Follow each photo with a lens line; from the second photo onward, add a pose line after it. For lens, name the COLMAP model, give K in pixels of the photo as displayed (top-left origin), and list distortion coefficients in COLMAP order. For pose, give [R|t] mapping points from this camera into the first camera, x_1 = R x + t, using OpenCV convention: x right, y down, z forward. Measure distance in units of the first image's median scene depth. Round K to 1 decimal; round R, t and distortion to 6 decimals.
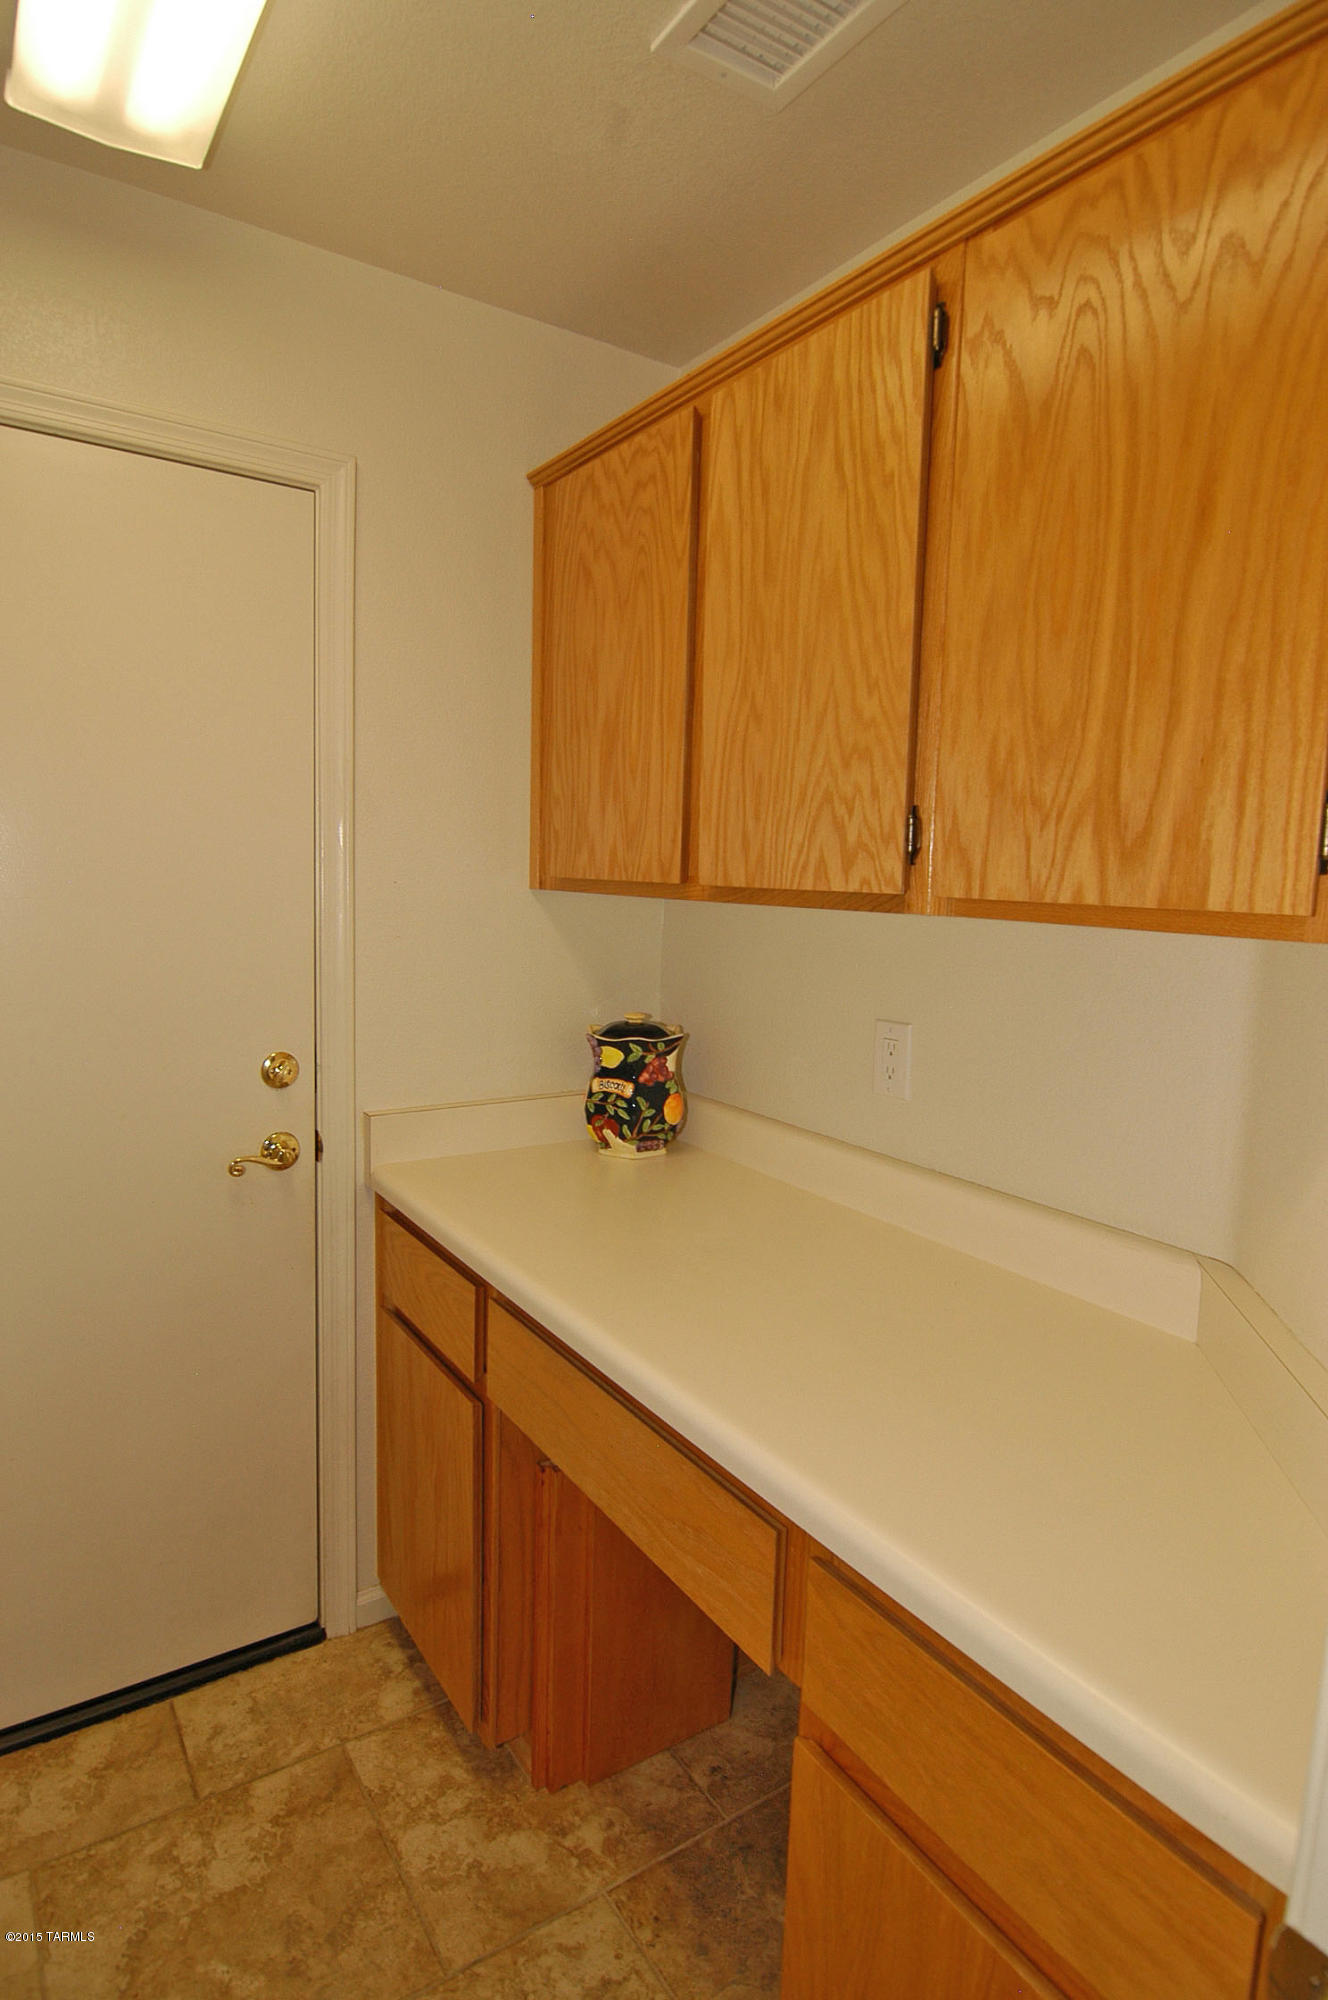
lens RADIAL K [[1084.3, 0, 664.0], [0, 1084.3, 1000.0], [0, 0, 1]] dist [-0.013785, 0.000177]
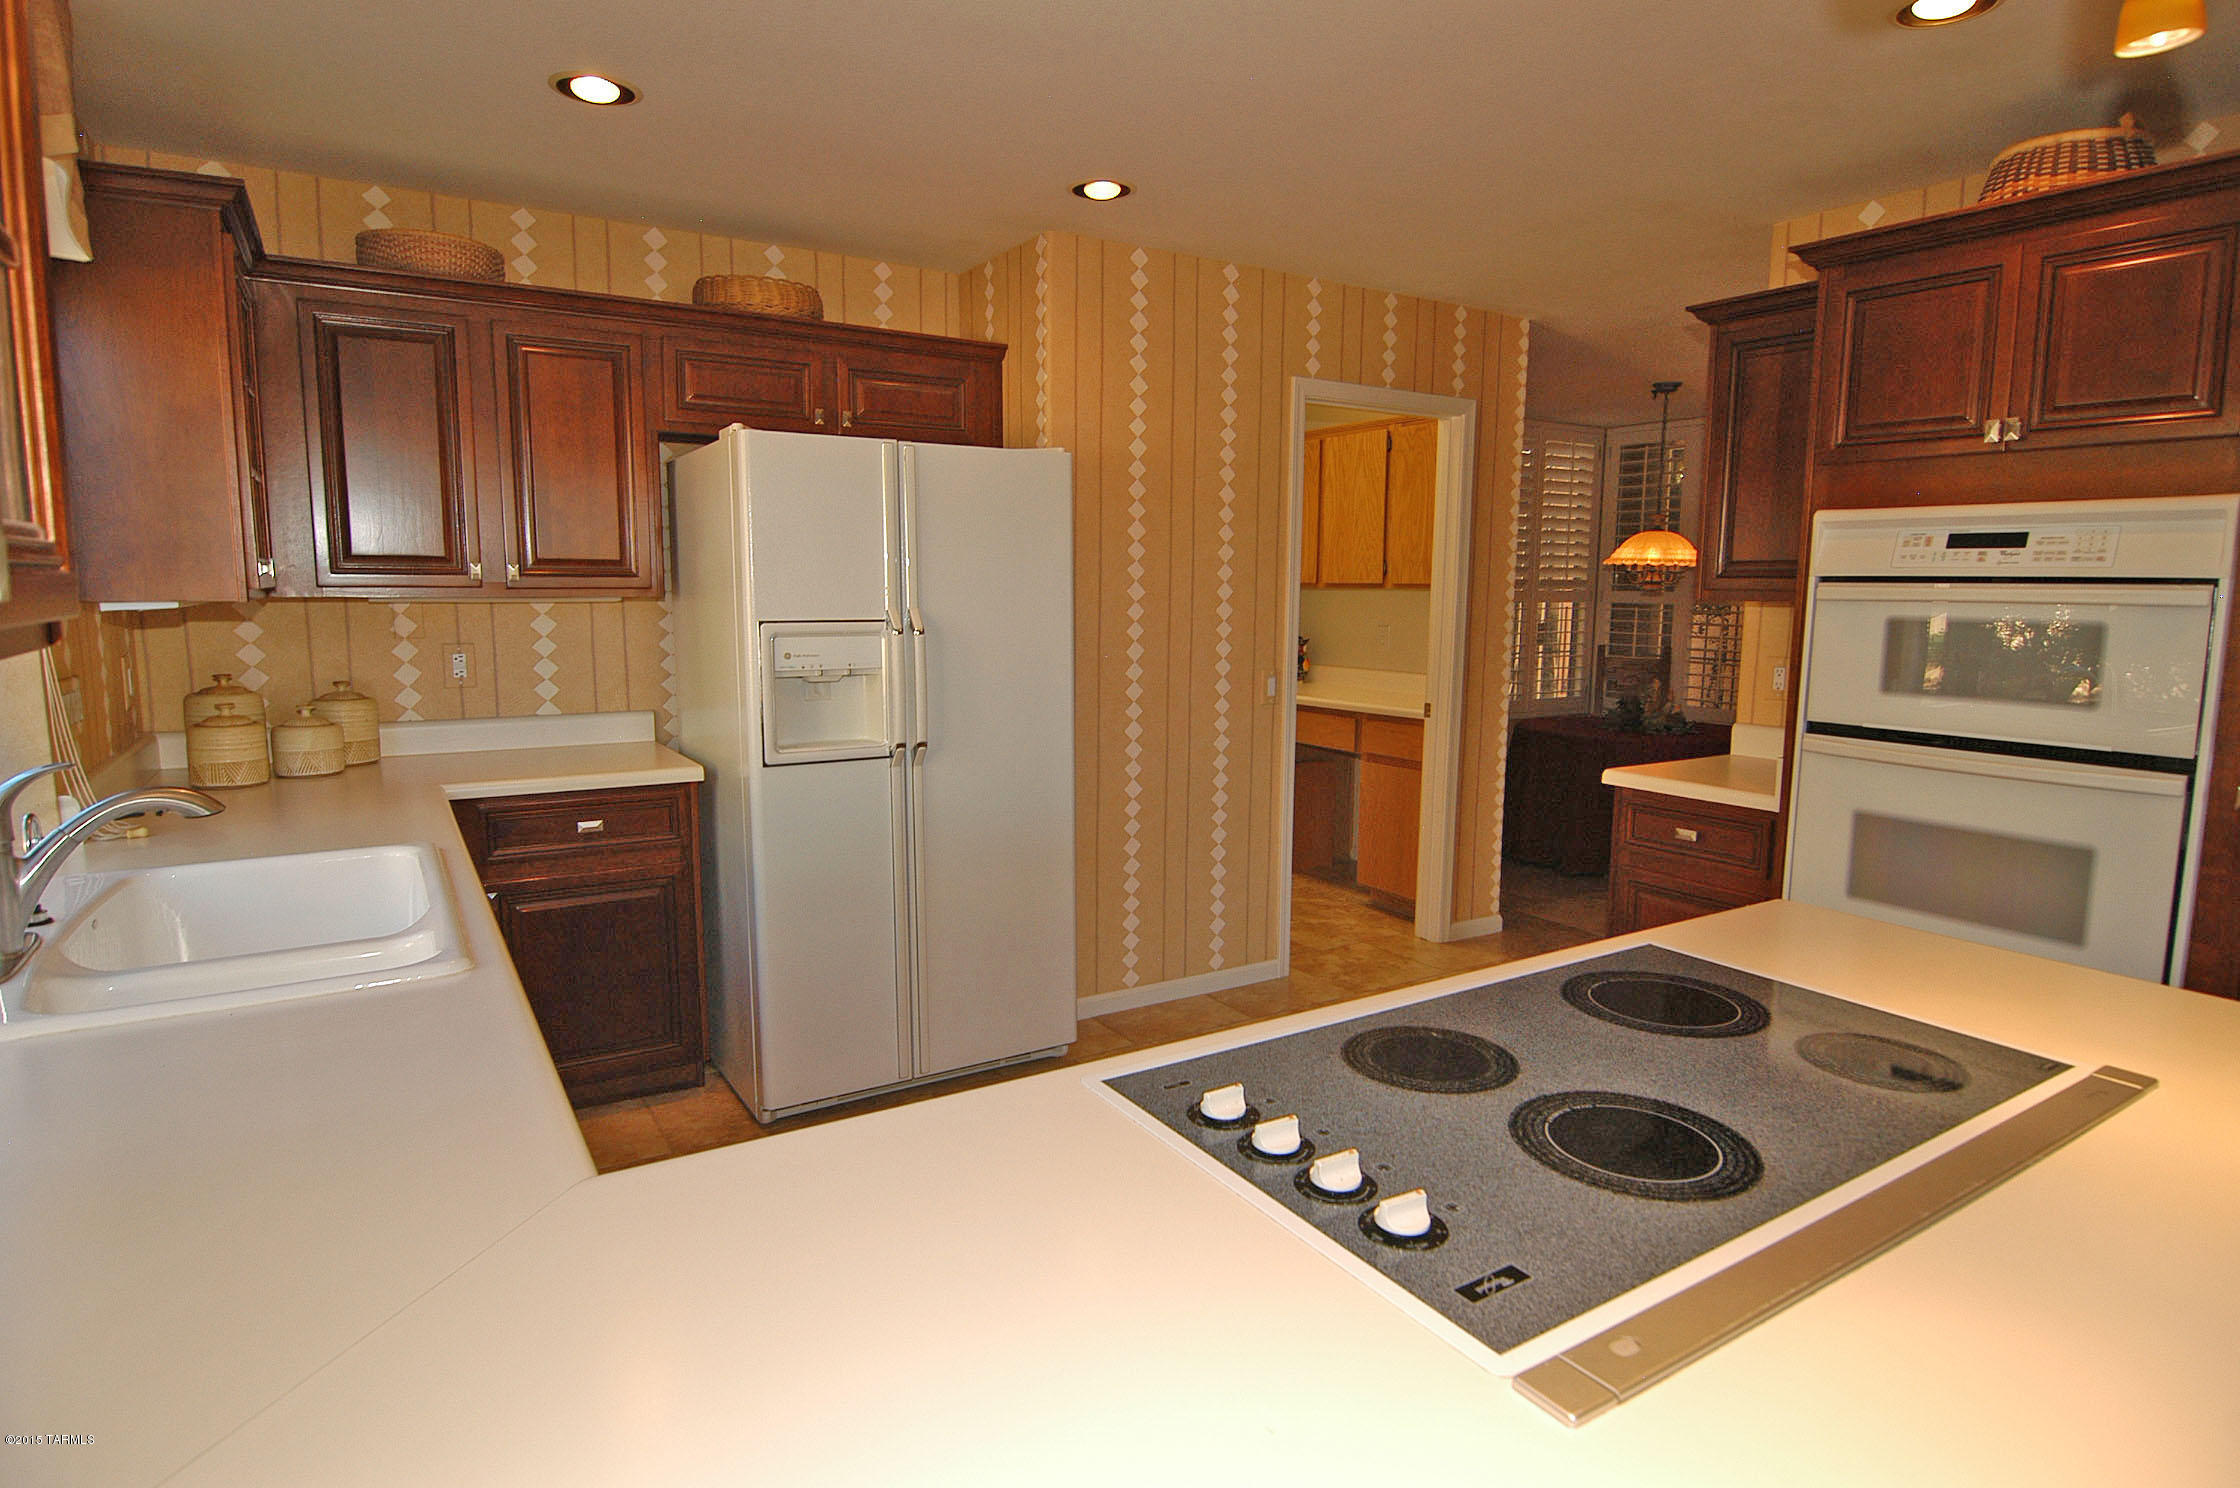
lens RADIAL K [[1214.4, 0, 1120.0], [0, 1214.4, 744.0], [0, 0, 1]] dist [-0.013785, 0.000177]
pose [[0.999246, -0.016948, -0.034920, -0.380848], [0.017332, 0.999792, 0.010733, 0.273330], [0.034731, -0.011330, 0.999332, -2.230669]]
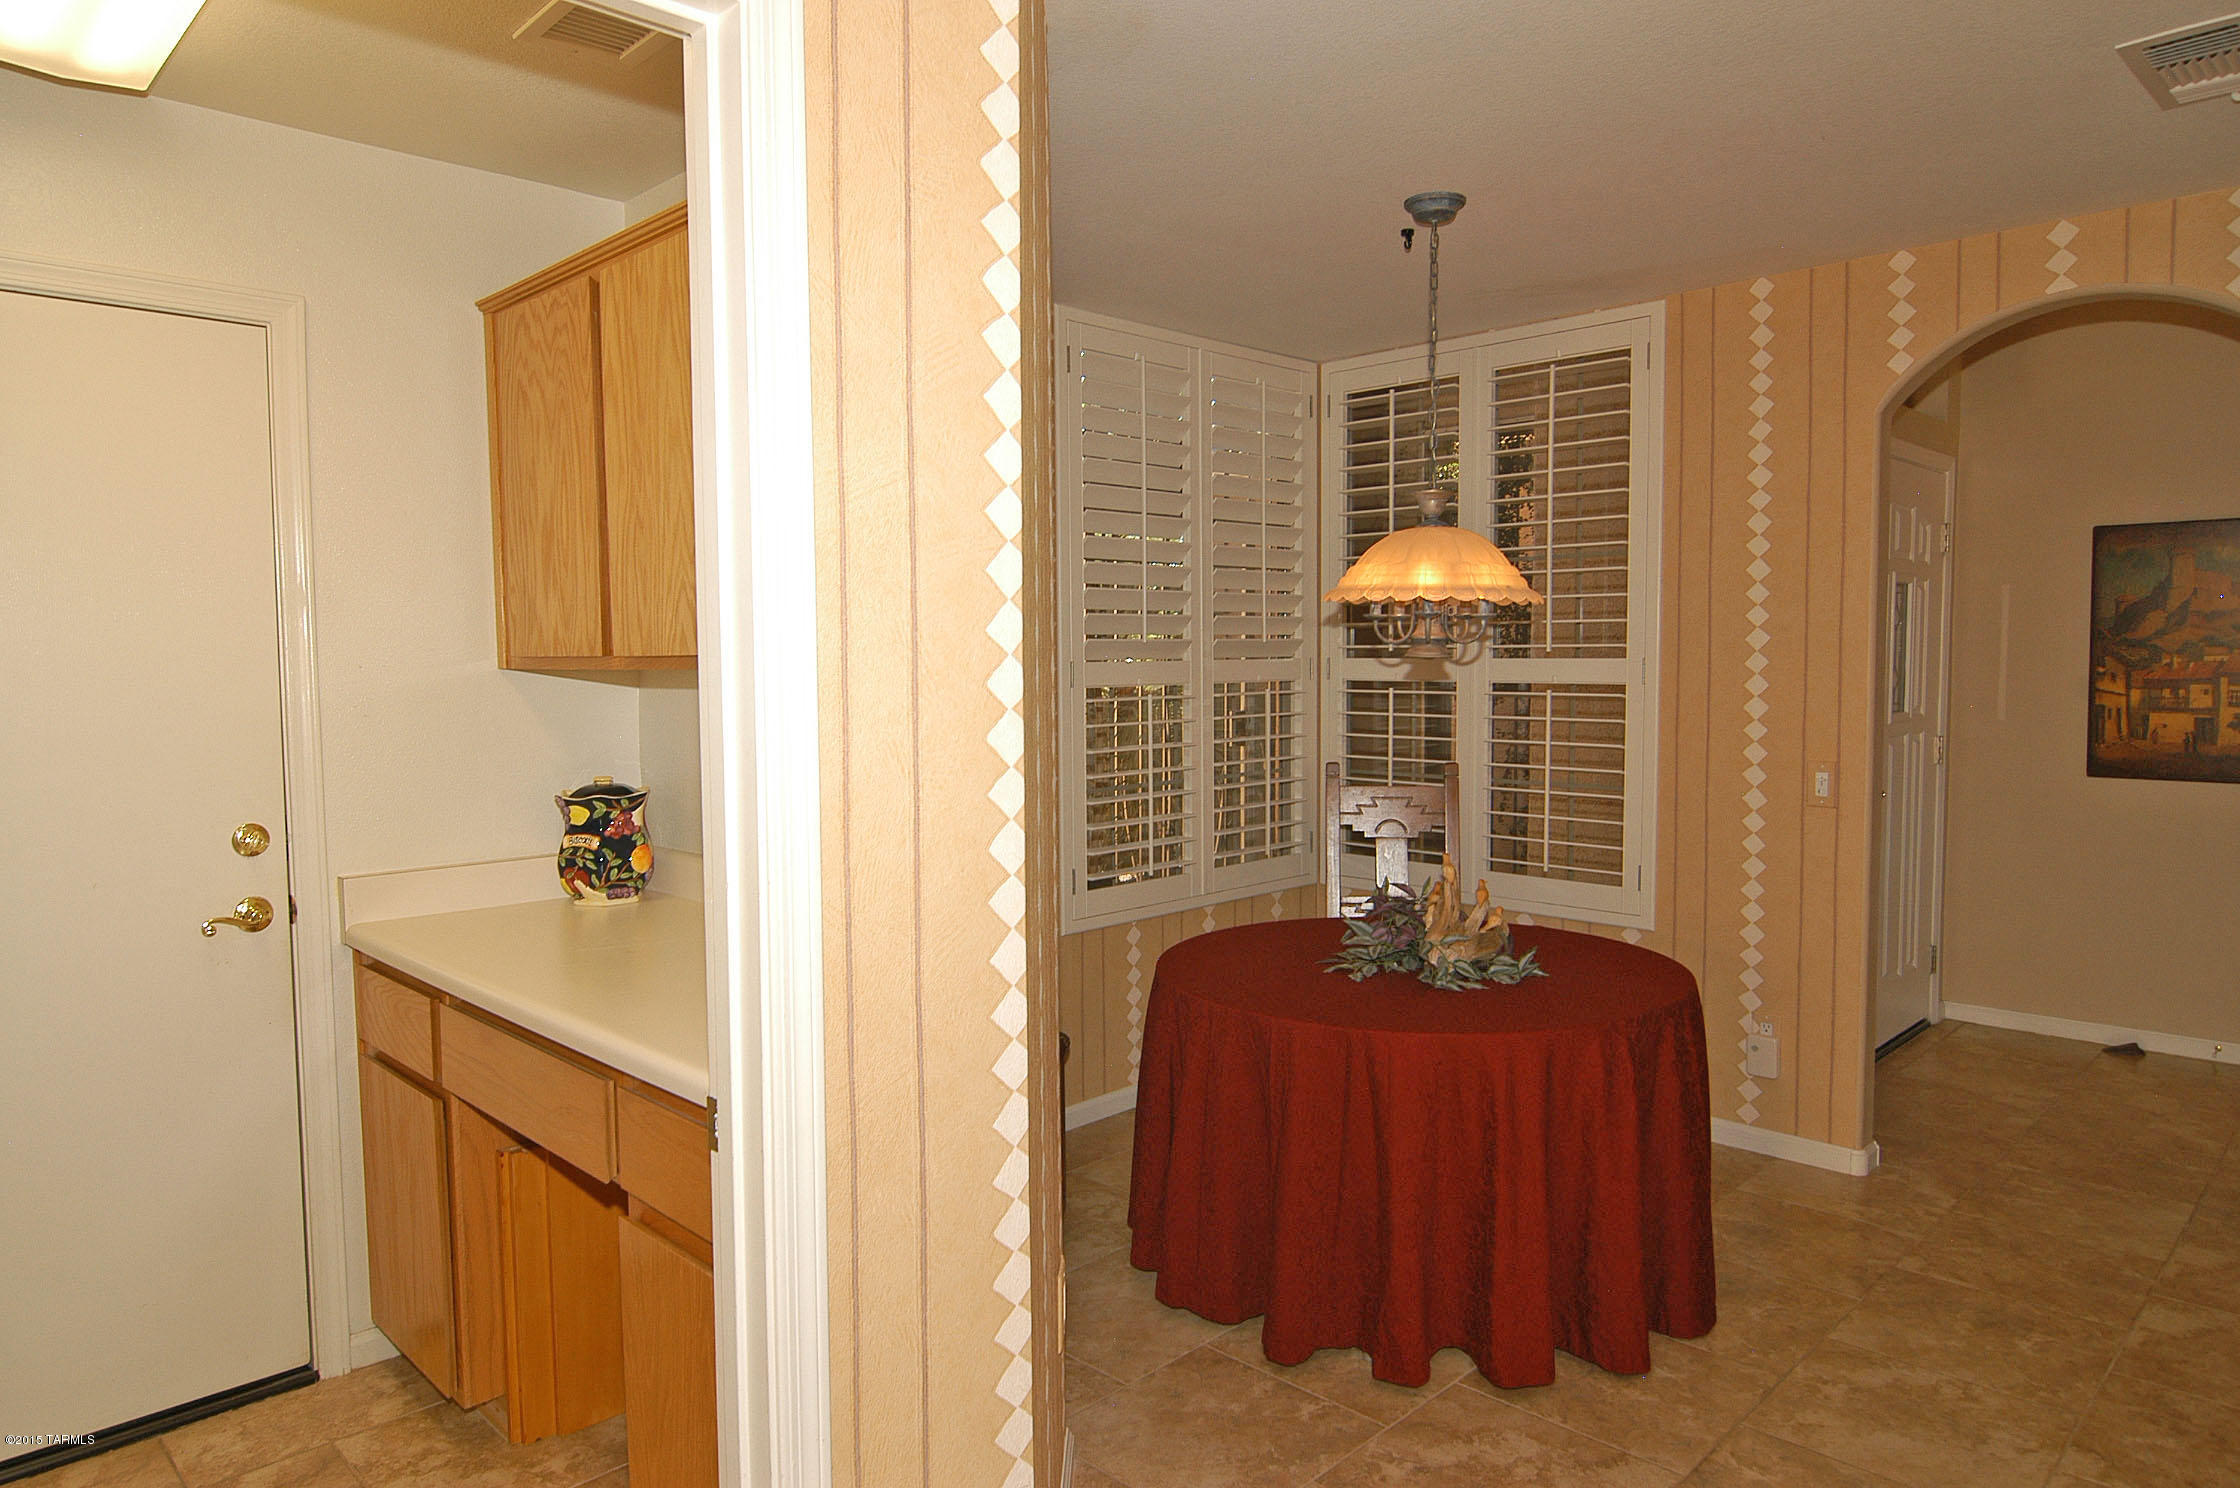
lens RADIAL K [[1401.7, 0, 1120.0], [0, 1401.7, 744.0], [0, 0, 1]] dist [-0.006139, -0.003618]
pose [[0.980686, -0.052149, 0.188507, 0.238569], [0.061620, 0.997097, -0.044731, 0.081351], [-0.185627, 0.055483, 0.981053, -0.541240]]
